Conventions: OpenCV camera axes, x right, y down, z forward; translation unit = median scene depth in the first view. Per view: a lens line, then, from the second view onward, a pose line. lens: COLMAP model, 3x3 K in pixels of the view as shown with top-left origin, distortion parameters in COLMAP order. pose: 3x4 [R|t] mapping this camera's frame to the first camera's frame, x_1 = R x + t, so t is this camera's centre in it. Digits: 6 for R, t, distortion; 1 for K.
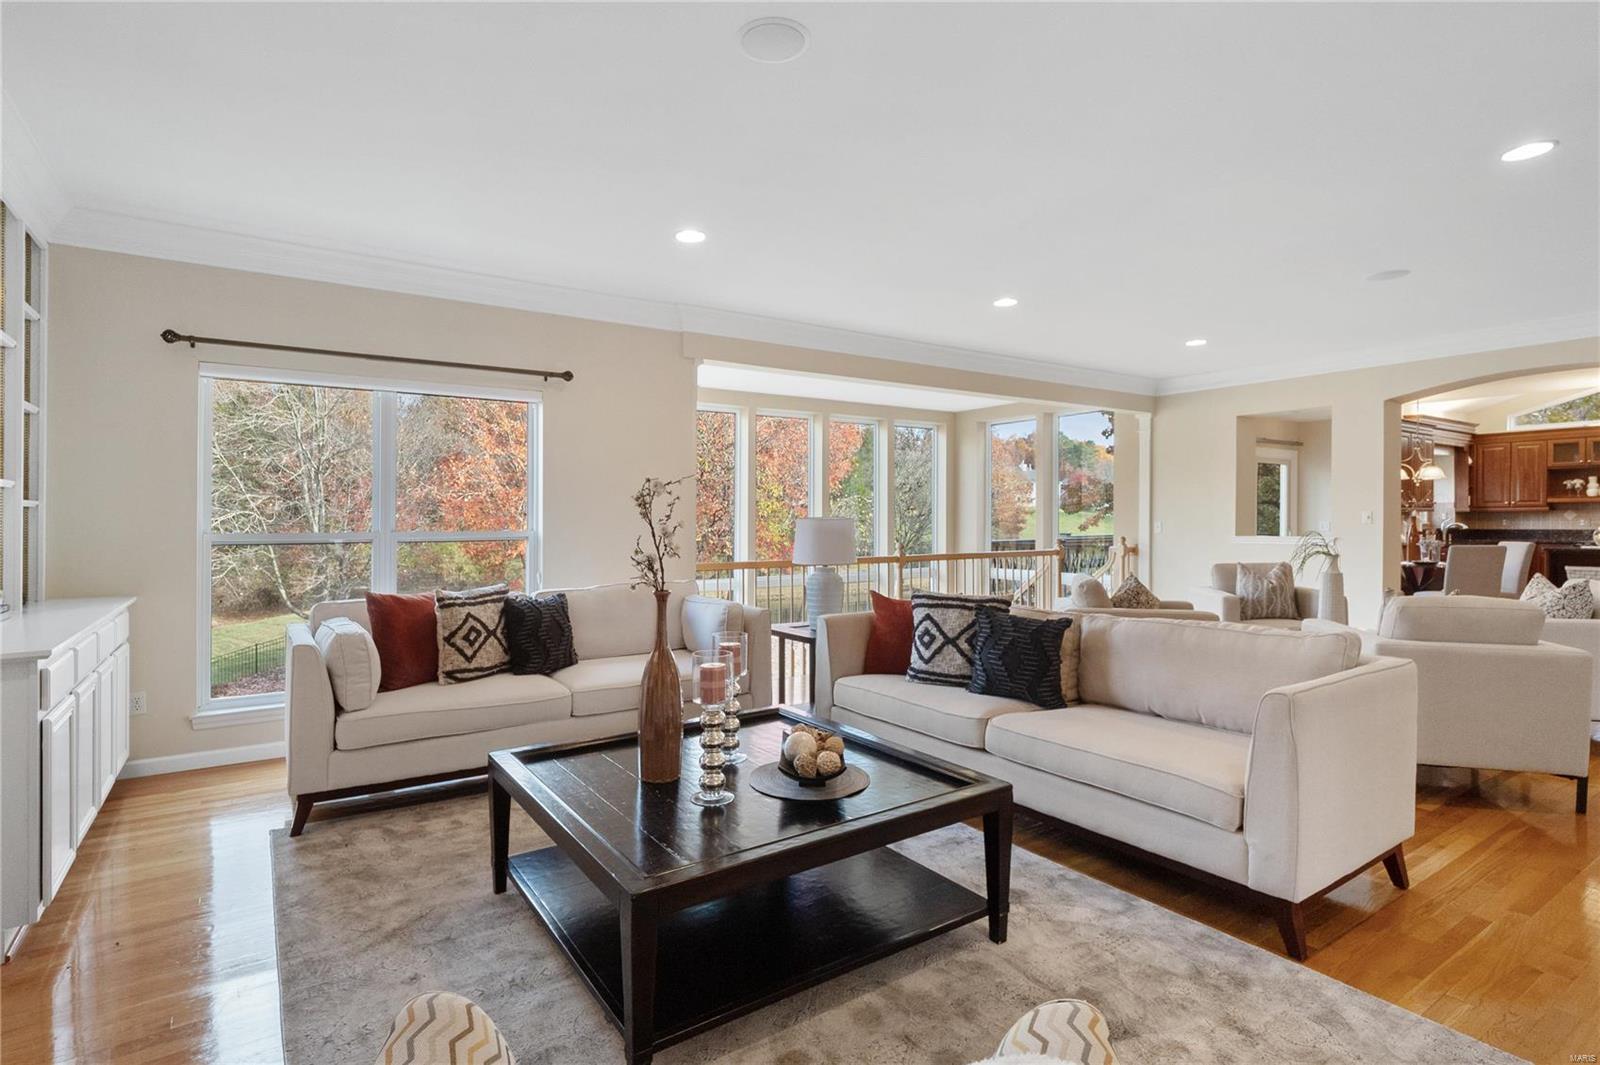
lens RADIAL K [[773.6, 0, 800.0], [0, 773.6, 532.5], [0, 0, 1]] dist [-0.006817, -0.000613]
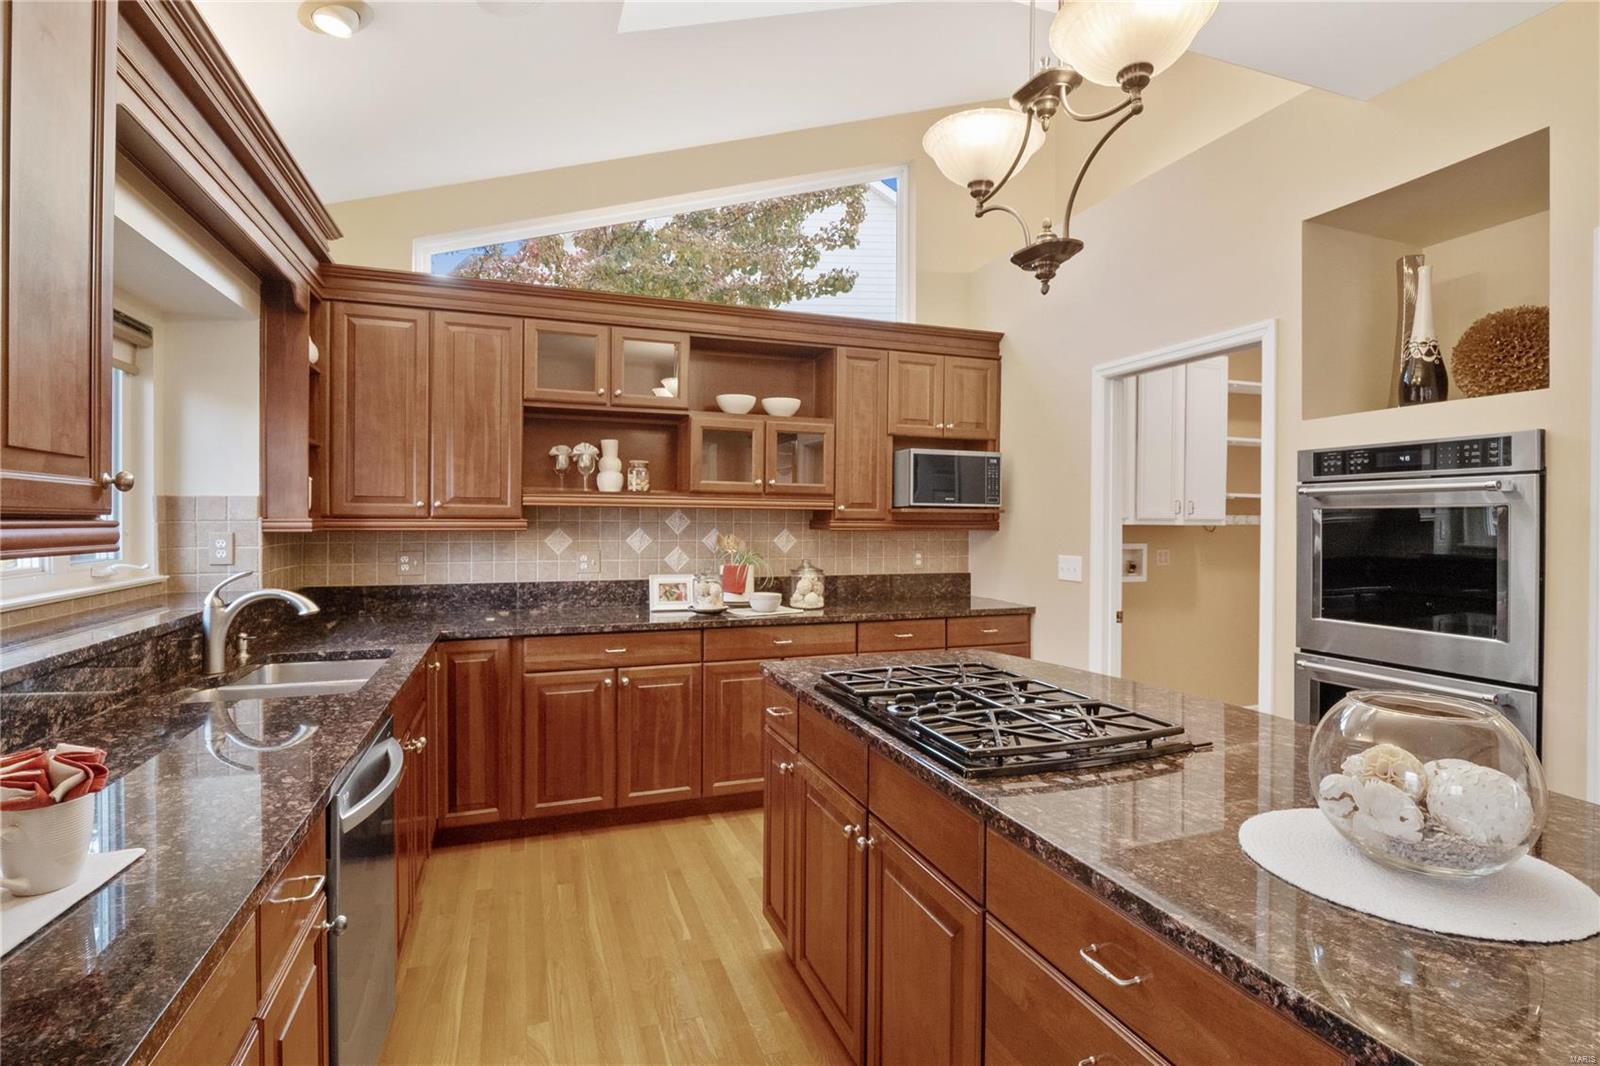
lens RADIAL K [[776.0, 0, 800.0], [0, 776.0, 533.0], [0, 0, 1]] dist [-0.002062, -0.000432]
pose [[0.242695, -0.018186, 0.969932, 0.665094], [-0.000632, 0.999821, 0.018904, -0.033426], [-0.970102, -0.005201, 0.242640, 0.789177]]
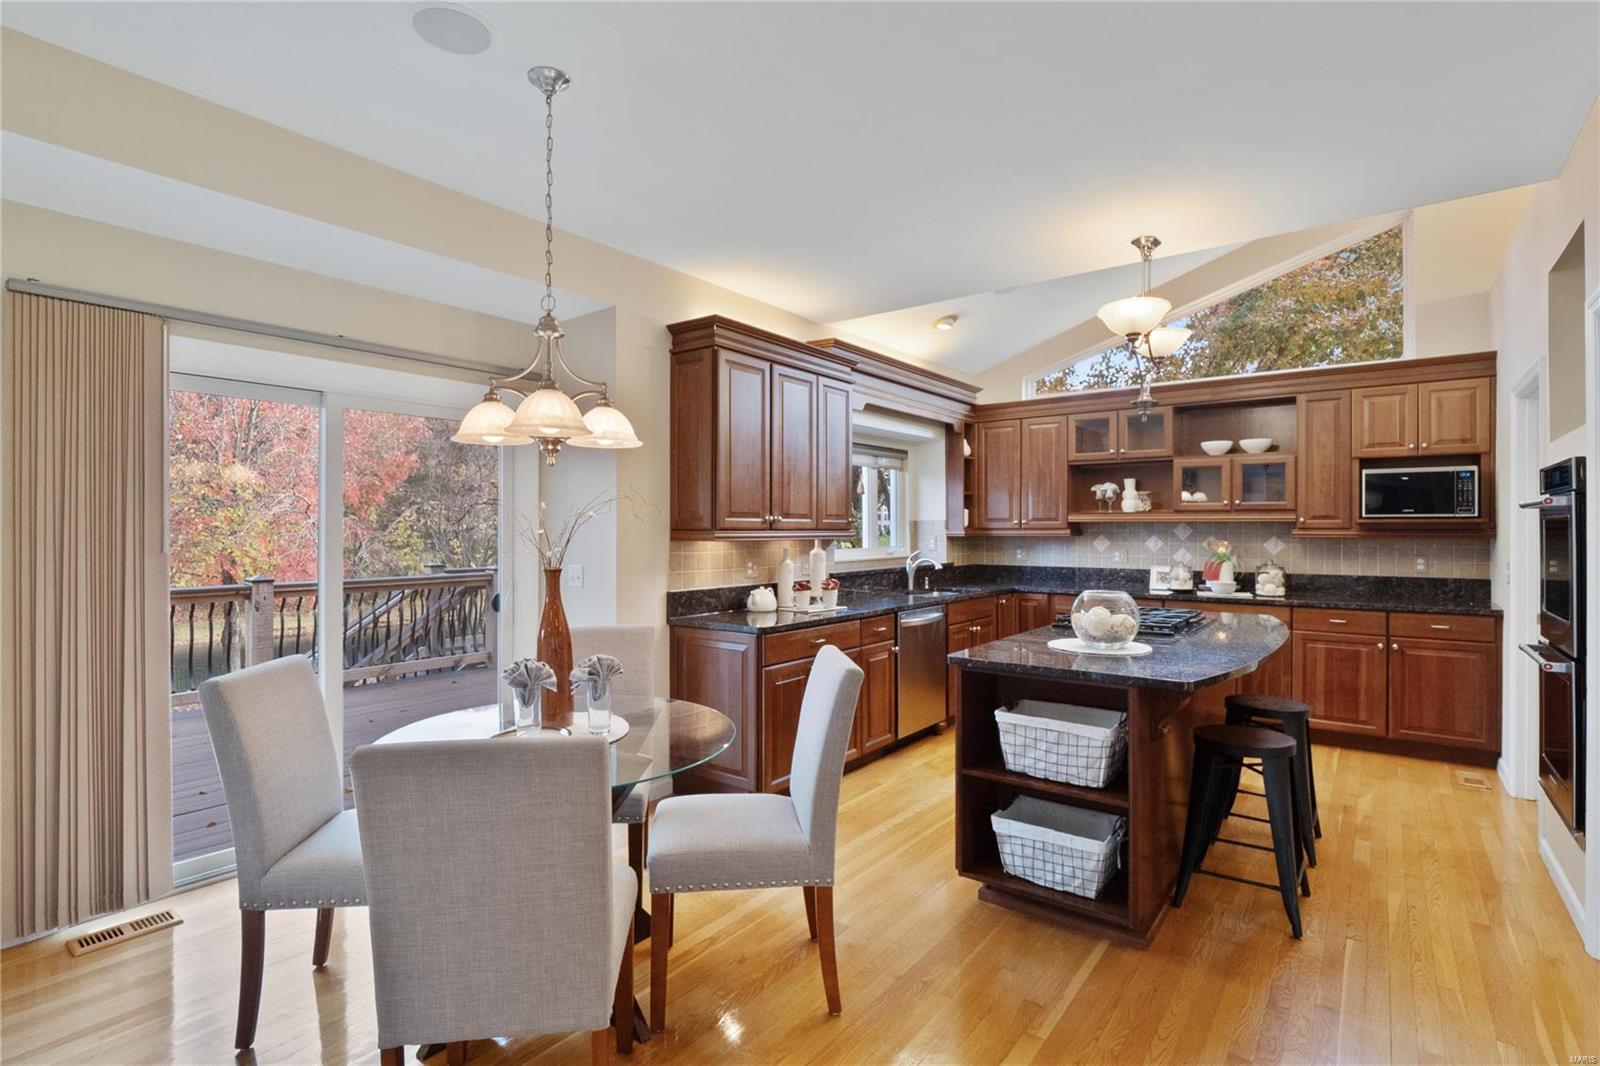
lens RADIAL K [[757.7, 0, 796.9], [0, 757.7, 527.9], [0, 0, 1]] dist [-0.005185, -0.000680]
pose [[0.951499, 0.001601, 0.307649, 0.592576], [0.001247, 0.999958, -0.009059, -0.029503], [-0.307651, 0.009003, 0.951457, 0.511014]]
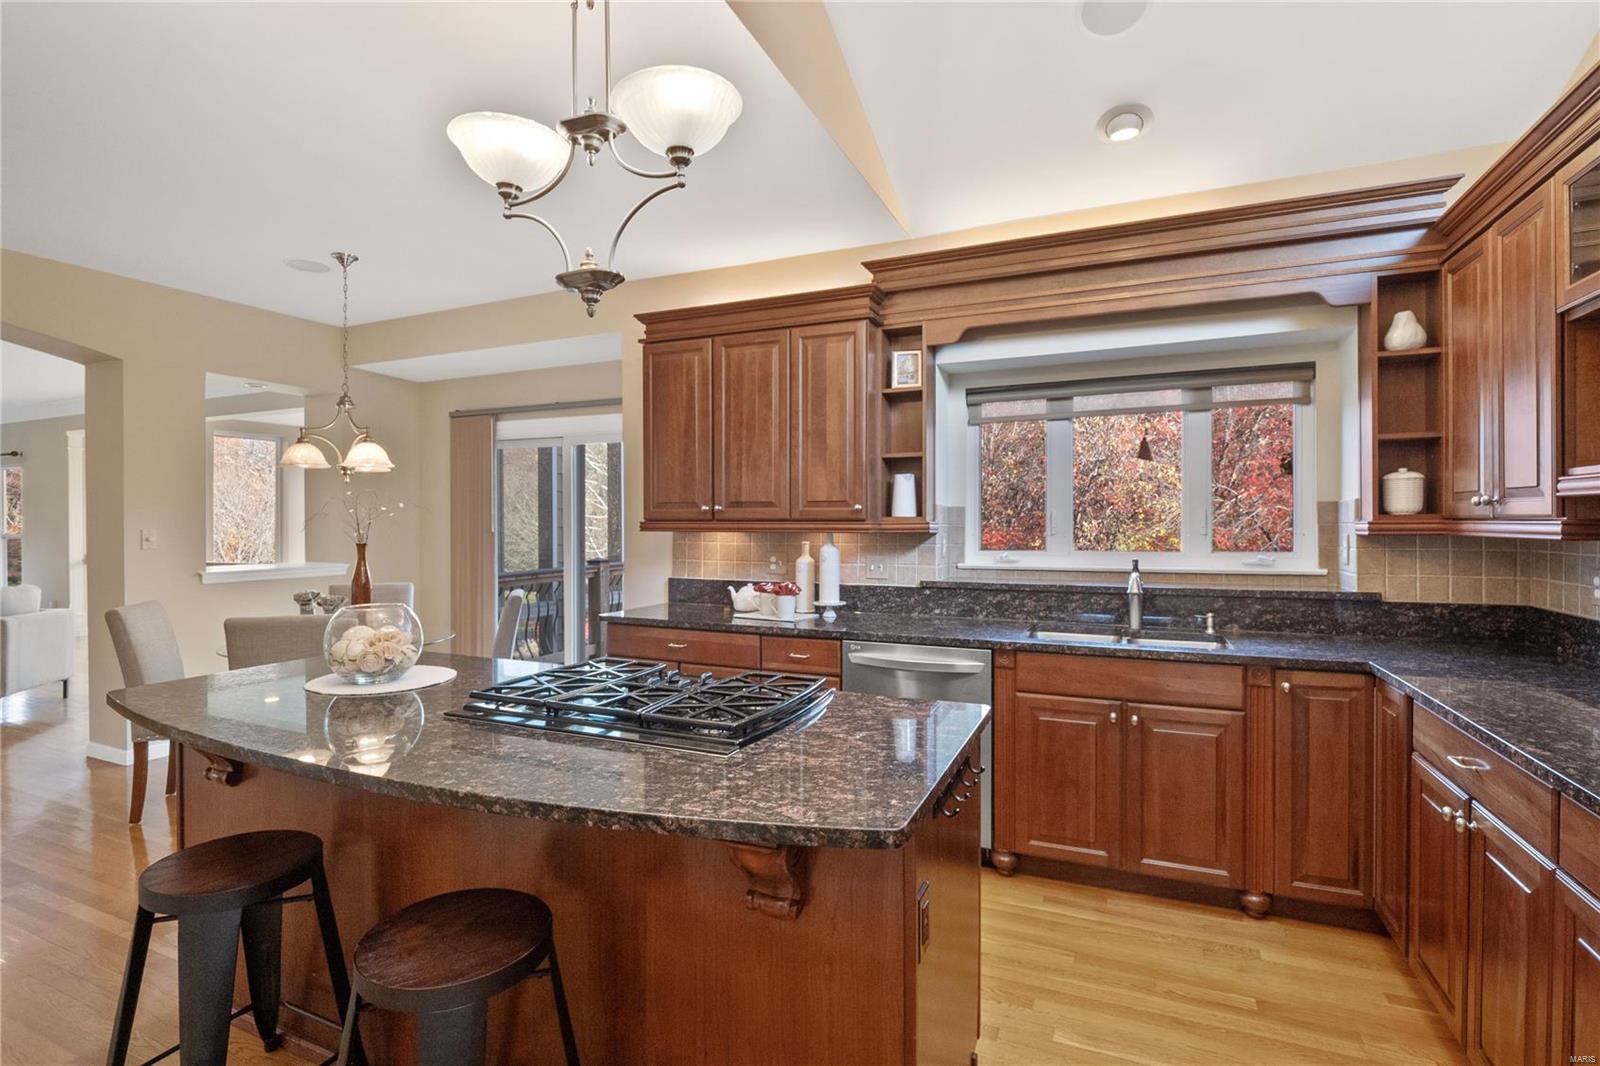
lens RADIAL K [[757.7, 0, 796.9], [0, 757.7, 527.9], [0, 0, 1]] dist [-0.005185, -0.000680]
pose [[0.526106, 0.007611, -0.850385, 1.017626], [-0.006821, 0.999966, 0.004729, -0.030337], [0.850392, 0.003312, 0.526139, 0.728910]]
